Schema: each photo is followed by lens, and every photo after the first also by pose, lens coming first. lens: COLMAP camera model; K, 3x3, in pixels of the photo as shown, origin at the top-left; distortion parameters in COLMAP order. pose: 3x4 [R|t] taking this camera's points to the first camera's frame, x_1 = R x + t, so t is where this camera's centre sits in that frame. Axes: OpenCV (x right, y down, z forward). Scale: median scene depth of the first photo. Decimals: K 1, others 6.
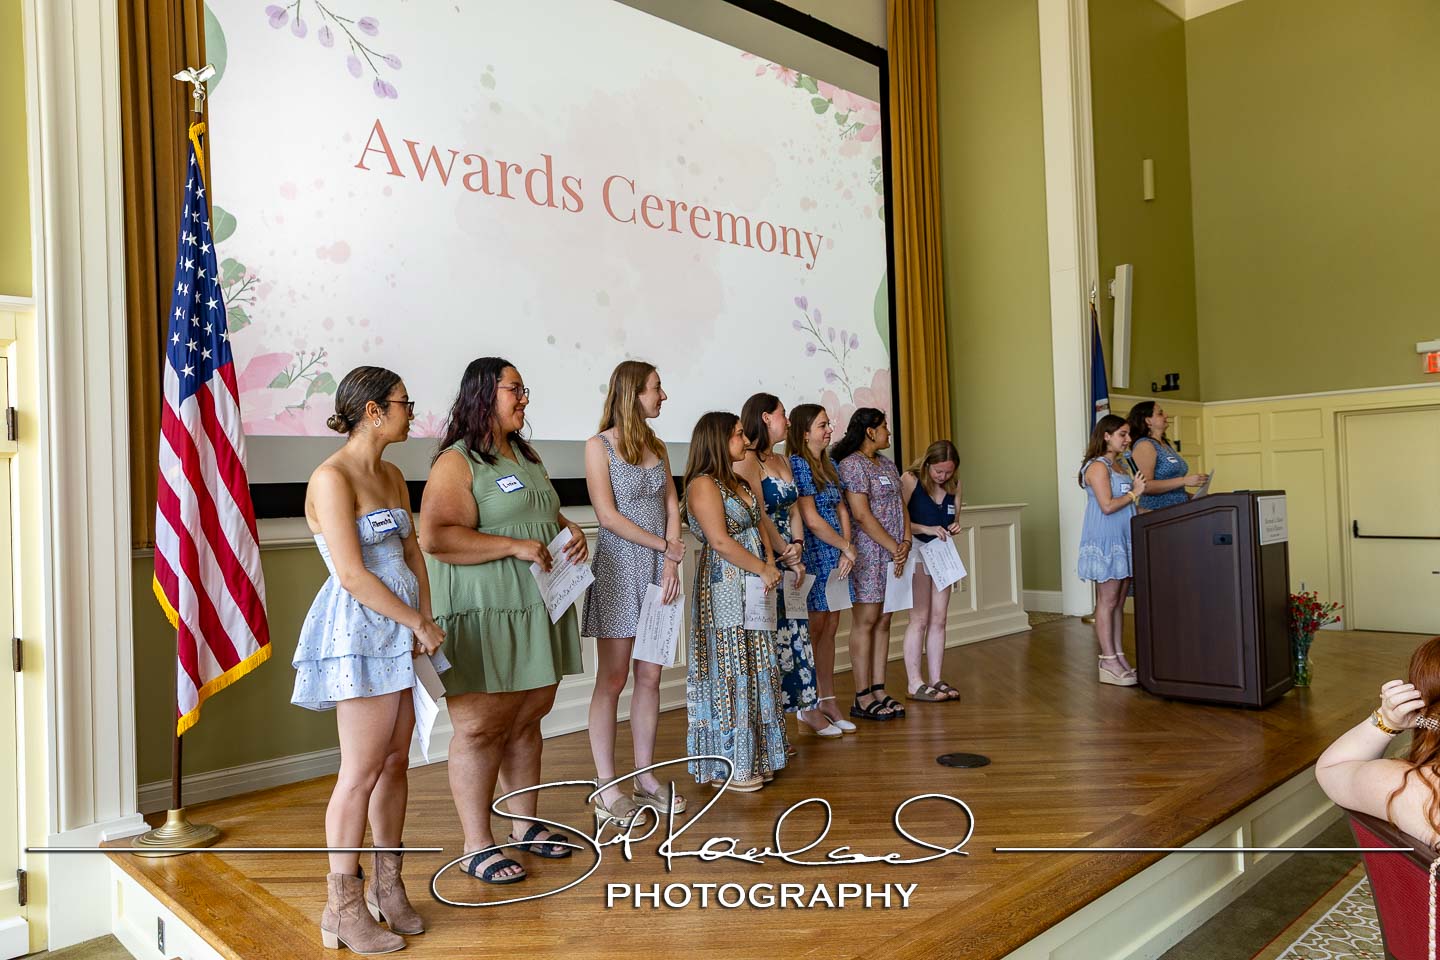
lens RADIAL K [[1056.7, 0, 720.0], [0, 1056.7, 480.0], [0, 0, 1]] dist [0.007088, 0.002388]
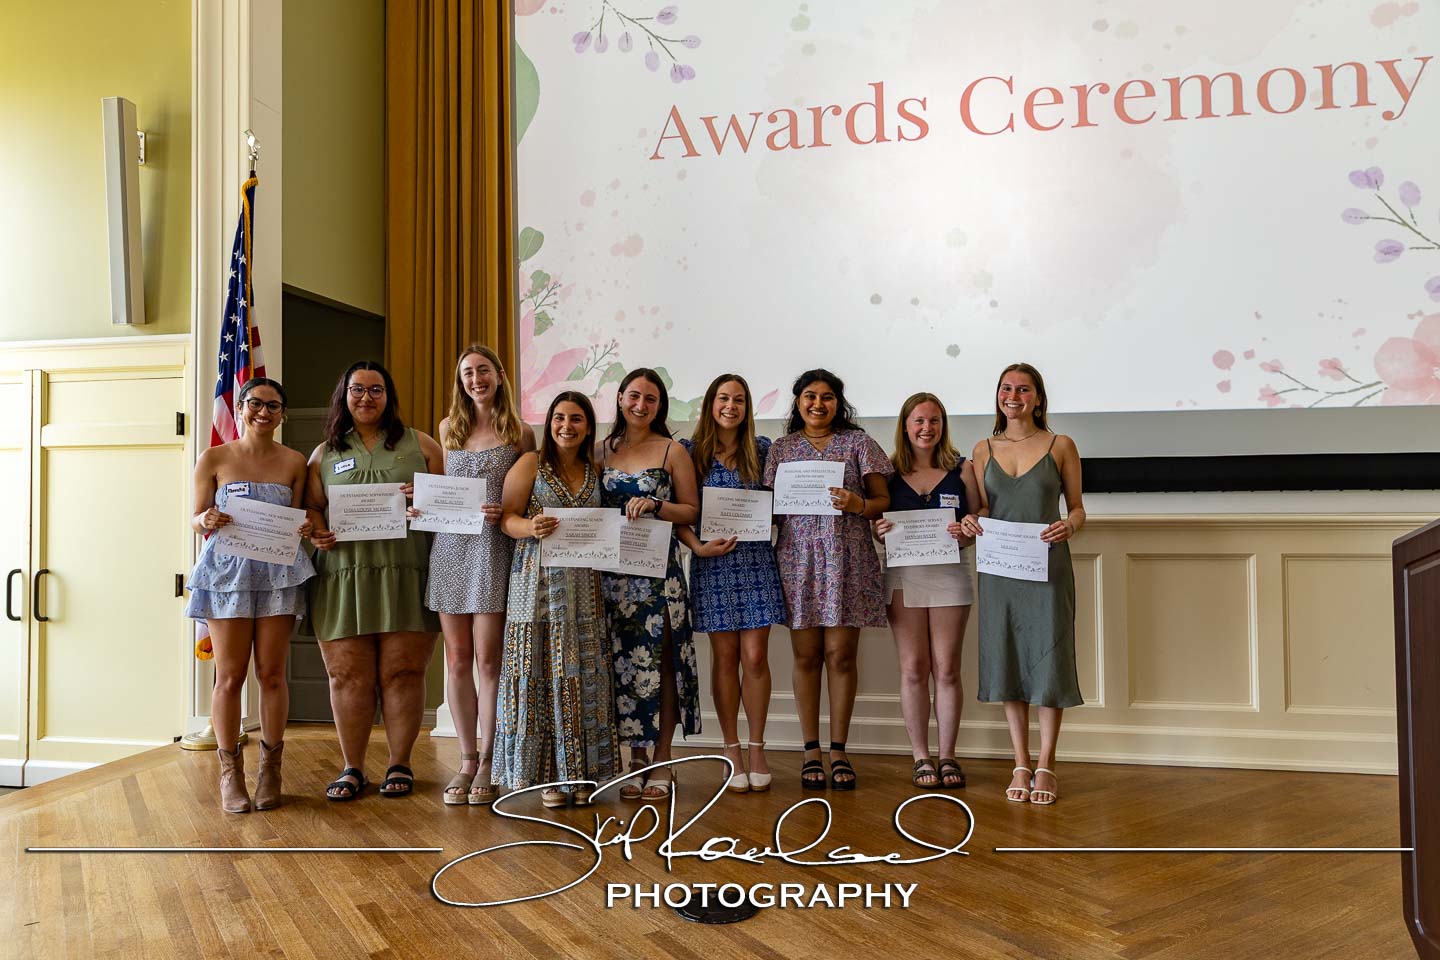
lens RADIAL K [[1056.7, 0, 720.0], [0, 1056.7, 480.0], [0, 0, 1]] dist [0.007088, 0.002388]
pose [[0.562219, 0.009088, -0.826938, 0.507901], [0.000072, 0.999939, 0.011039, 0.004185], [0.826988, -0.006266, 0.562184, 0.443012]]
